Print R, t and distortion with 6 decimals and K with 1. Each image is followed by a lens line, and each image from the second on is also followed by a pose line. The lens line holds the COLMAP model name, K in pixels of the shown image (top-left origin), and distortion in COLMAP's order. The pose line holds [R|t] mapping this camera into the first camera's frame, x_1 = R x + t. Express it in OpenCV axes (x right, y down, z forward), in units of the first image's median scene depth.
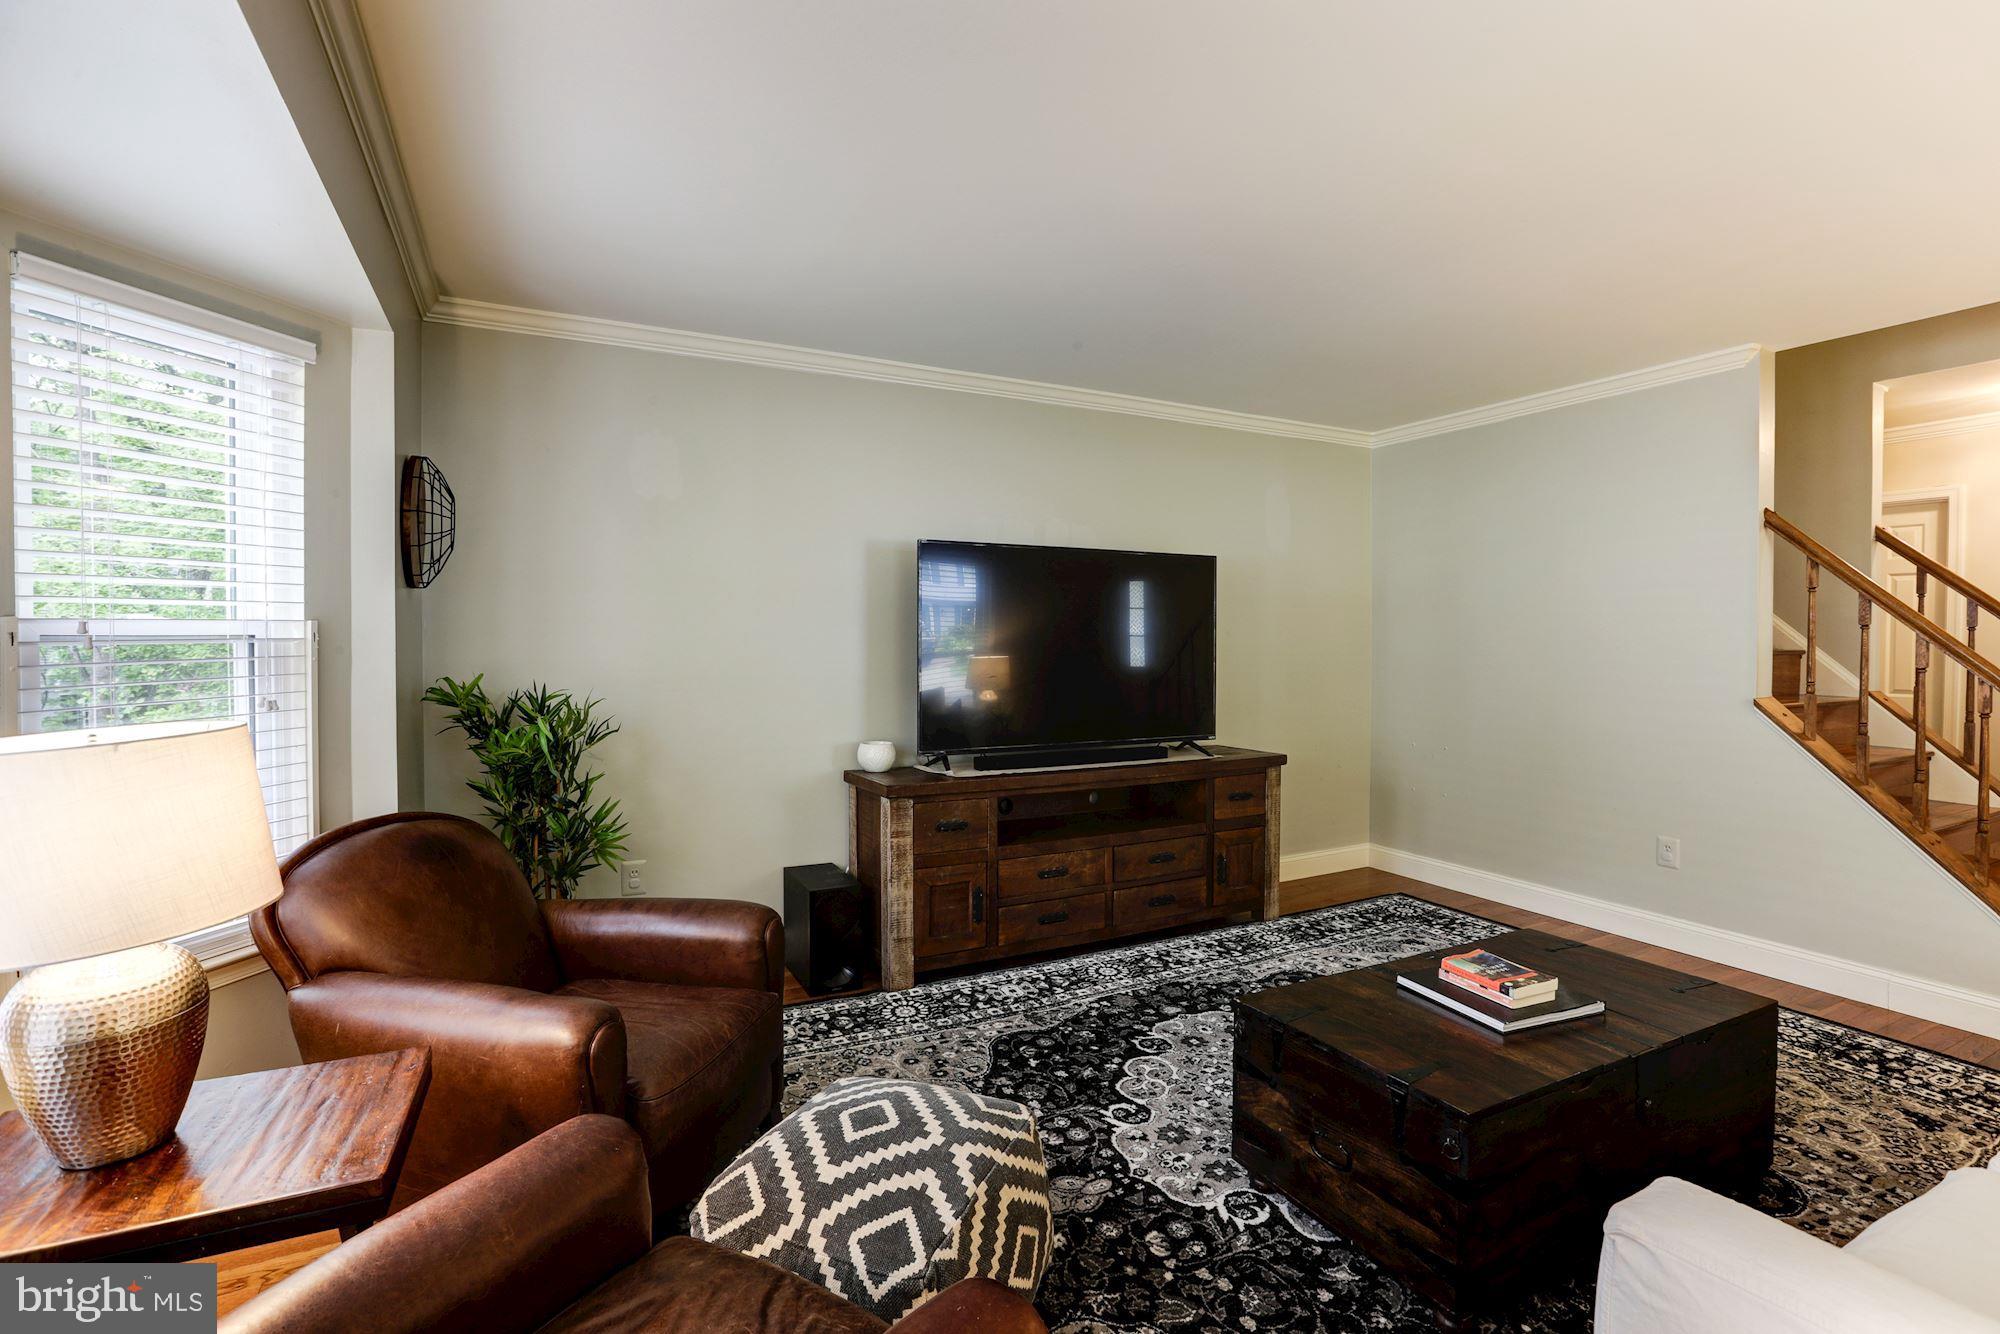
lens RADIAL K [[913.7, 0, 1000.7], [0, 913.7, 655.5], [0, 0, 1]] dist [-0.048230, 0.016331]
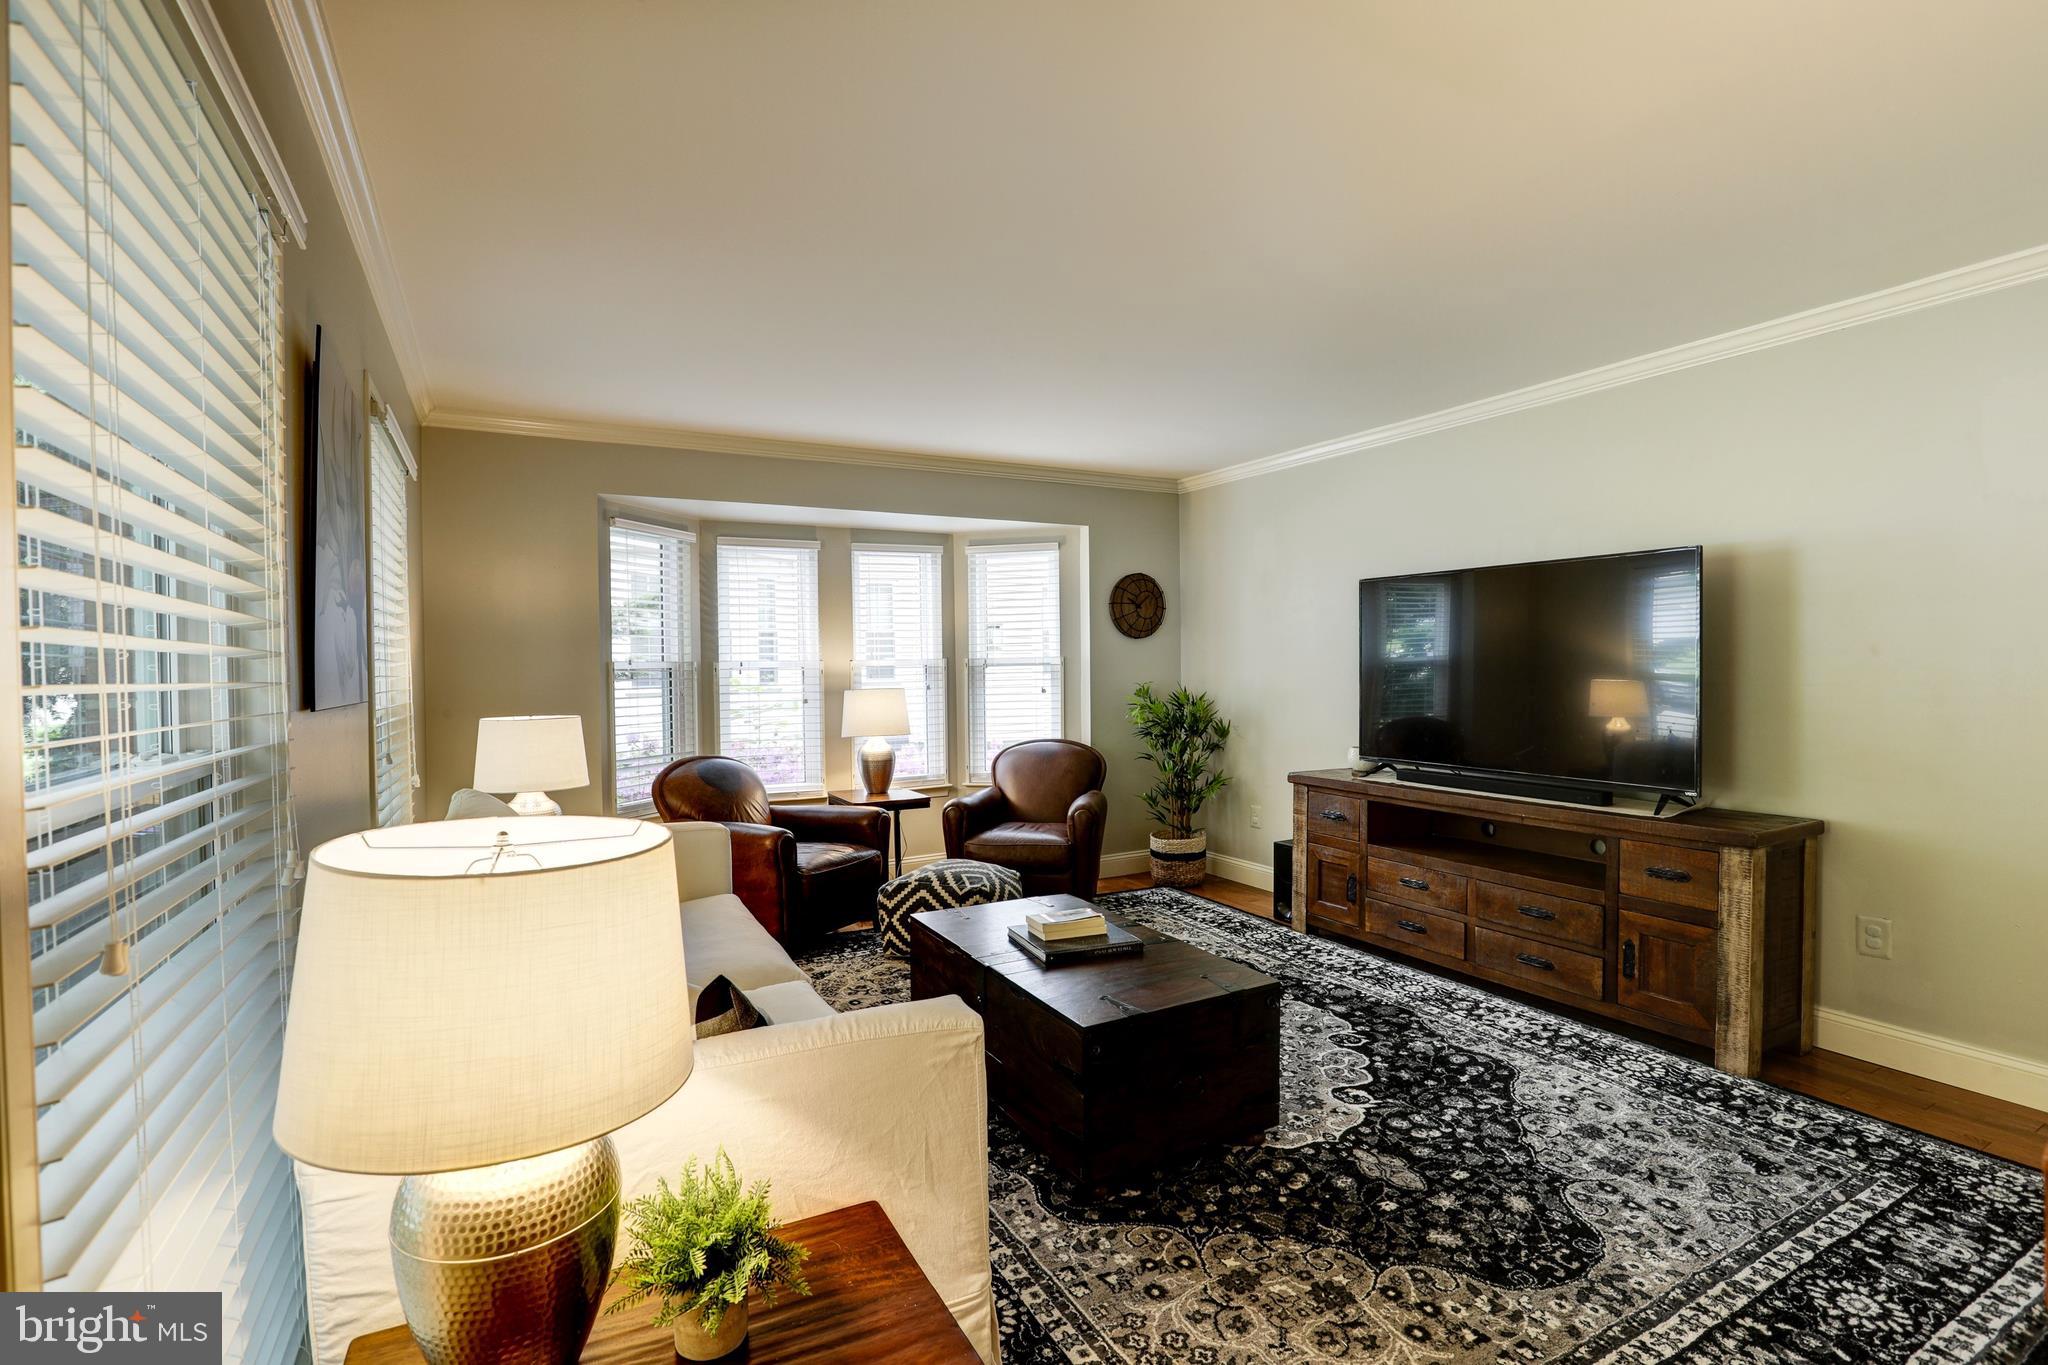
lens RADIAL K [[935.7, 0, 1024.7], [0, 935.7, 670.7], [0, 0, 1]] dist [-0.048230, 0.016331]
pose [[0.028498, 0.006509, -0.999573, 1.203158], [-0.008036, 0.999948, 0.006283, -0.011294], [0.999562, 0.007853, 0.028548, 0.564236]]
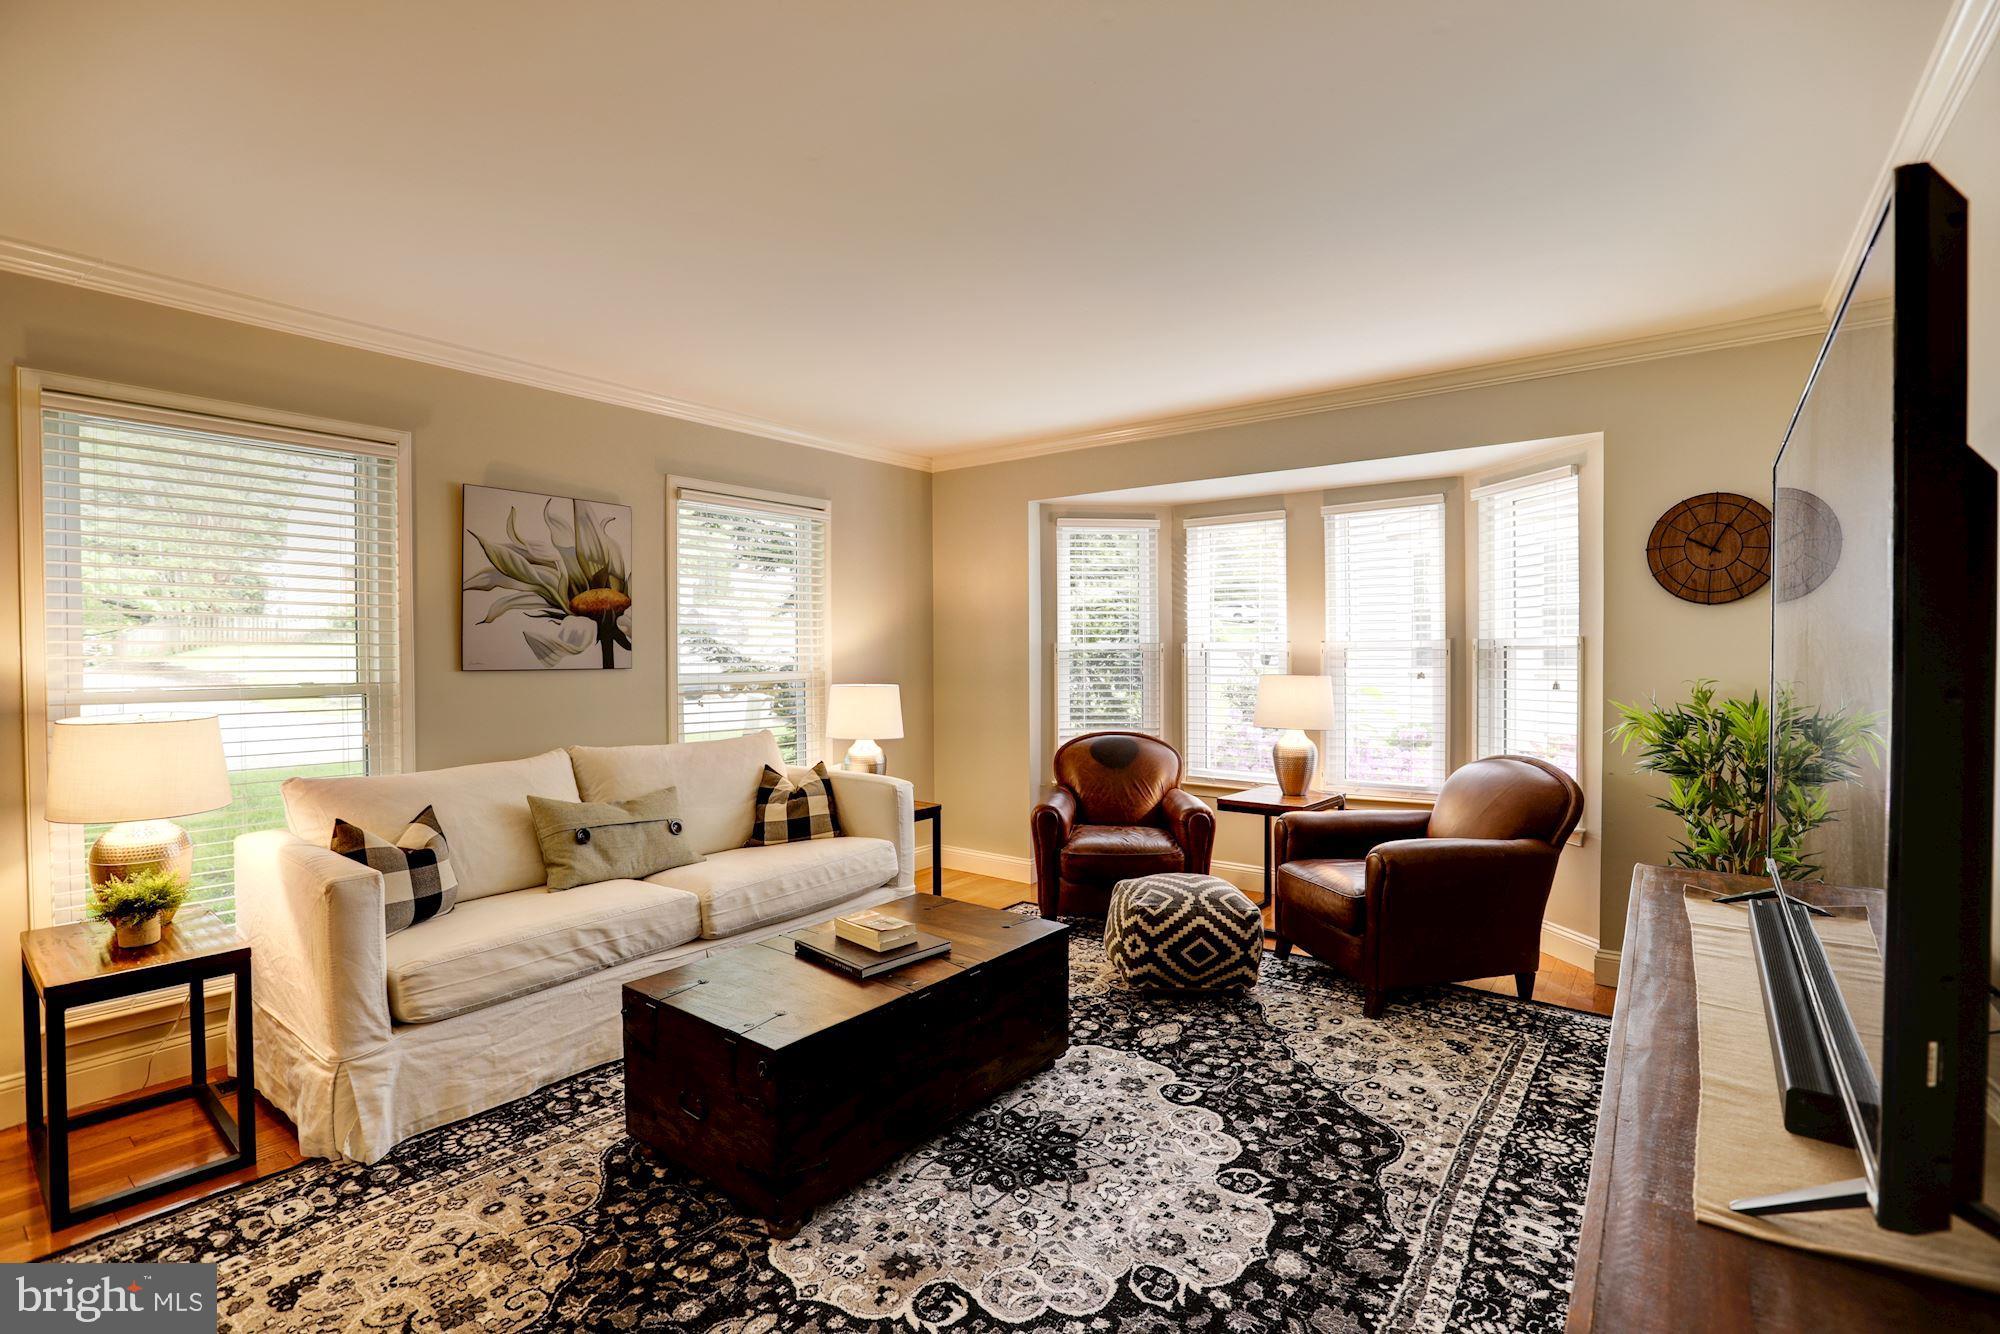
lens RADIAL K [[913.7, 0, 1000.7], [0, 913.7, 655.5], [0, 0, 1]] dist [-0.048230, 0.016331]
pose [[-0.903084, 0.005911, -0.429422, 0.582784], [-0.005039, 0.999691, 0.024358, -0.026442], [0.429433, 0.024161, -0.902775, 1.370532]]
